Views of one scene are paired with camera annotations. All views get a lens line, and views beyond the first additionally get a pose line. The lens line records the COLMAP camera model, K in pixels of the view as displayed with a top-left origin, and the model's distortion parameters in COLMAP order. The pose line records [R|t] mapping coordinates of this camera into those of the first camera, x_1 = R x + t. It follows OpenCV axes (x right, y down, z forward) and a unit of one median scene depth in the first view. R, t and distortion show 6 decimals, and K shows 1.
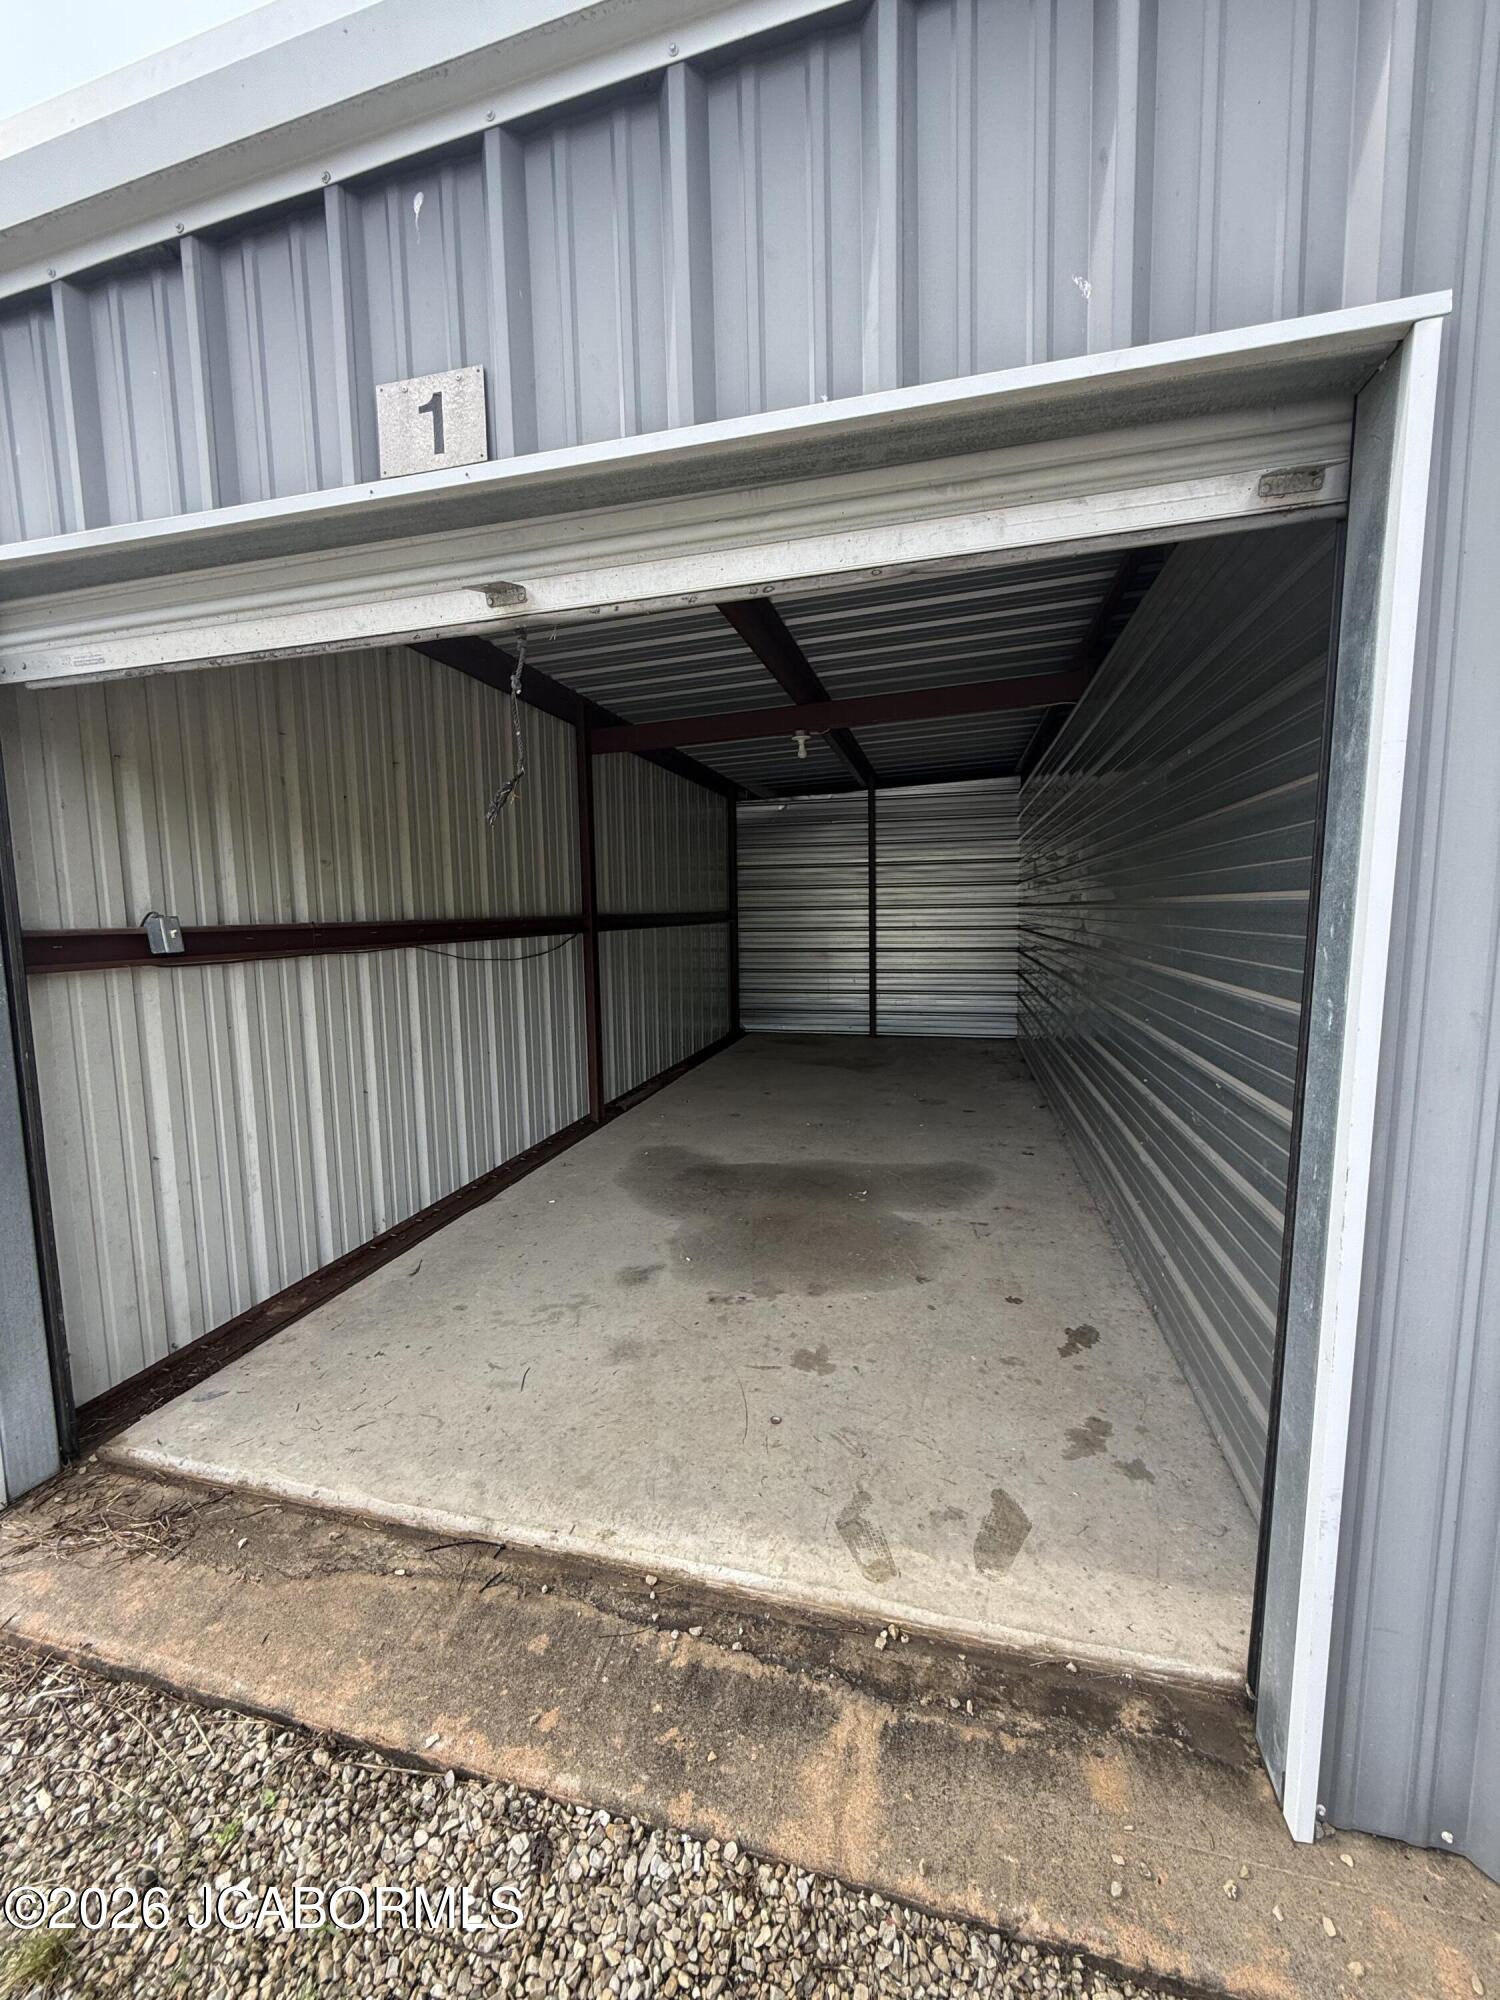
lens RADIAL K [[809.2, 0, 750.0], [0, 809.2, 1000.0], [0, 0, 1]] dist [-0.000307, -0.000037]
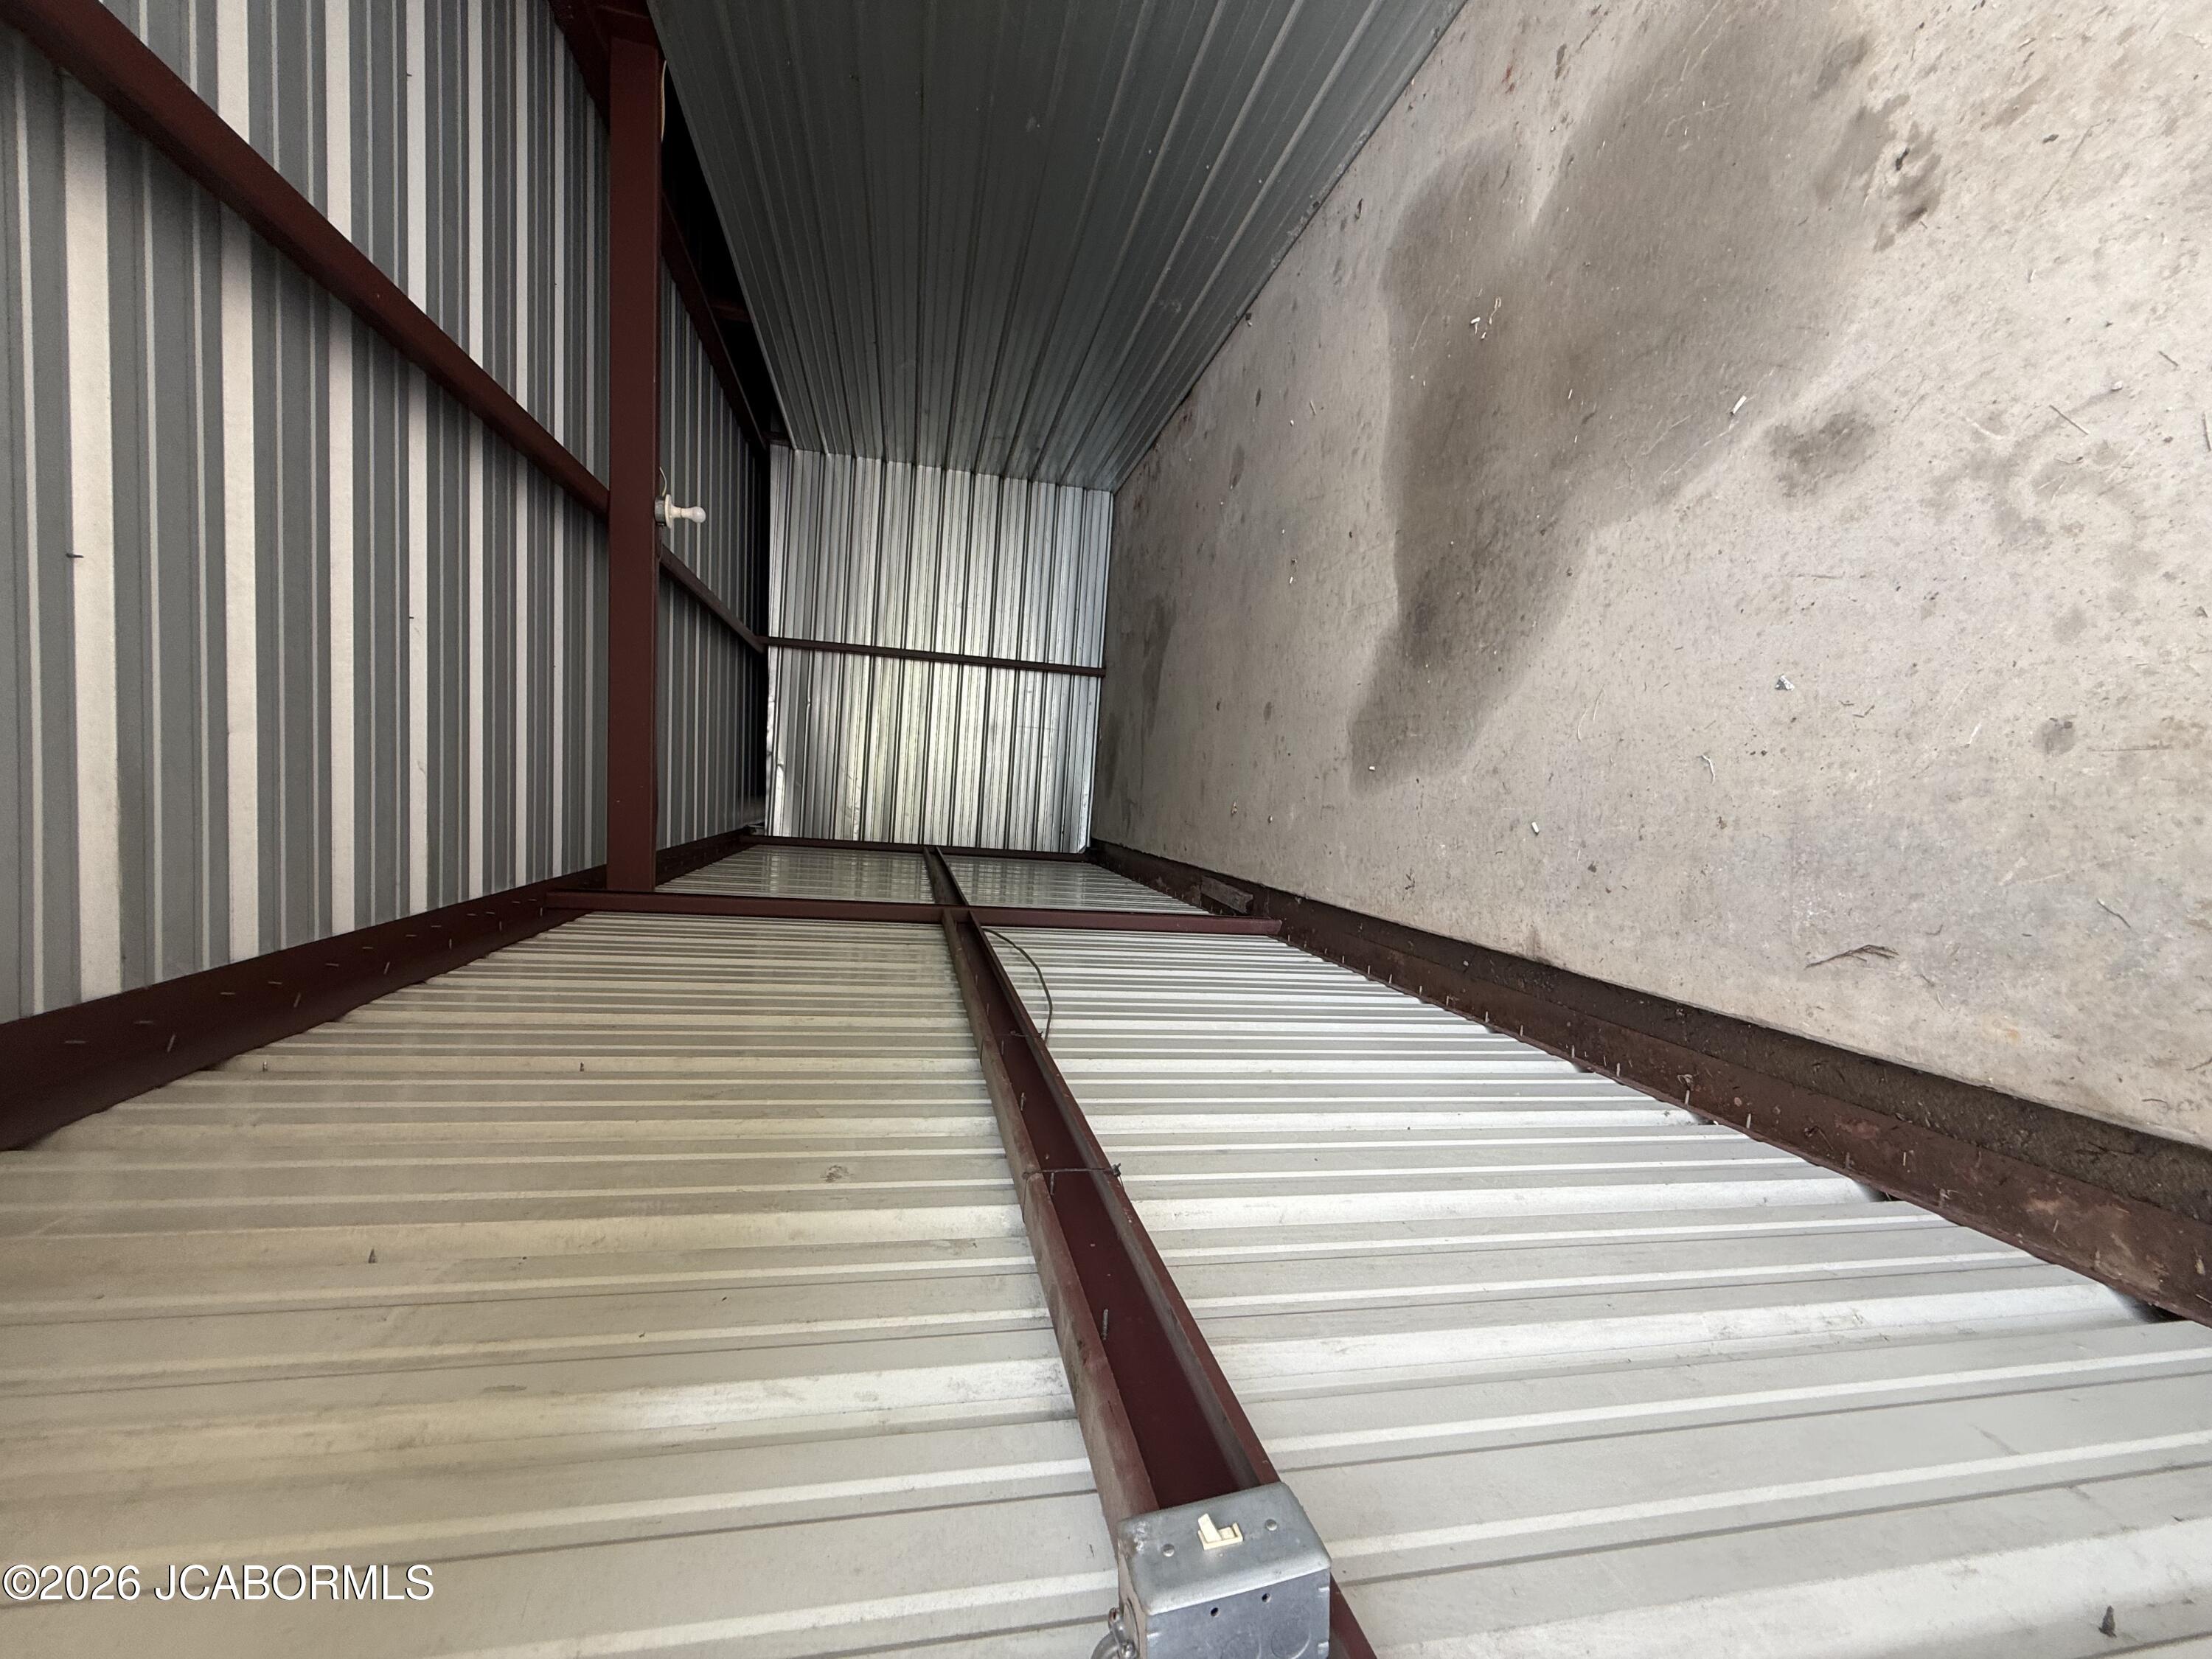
lens RADIAL K [[888.9, 0, 1106.0], [0, 888.9, 829.5], [0, 0, 1]] dist [-0.001581, -0.000093]
pose [[0.027844, -0.977240, 0.210301, -0.172259], [0.992394, 0.052262, 0.111457, -0.039314], [-0.119911, 0.205598, 0.971262, 0.223363]]
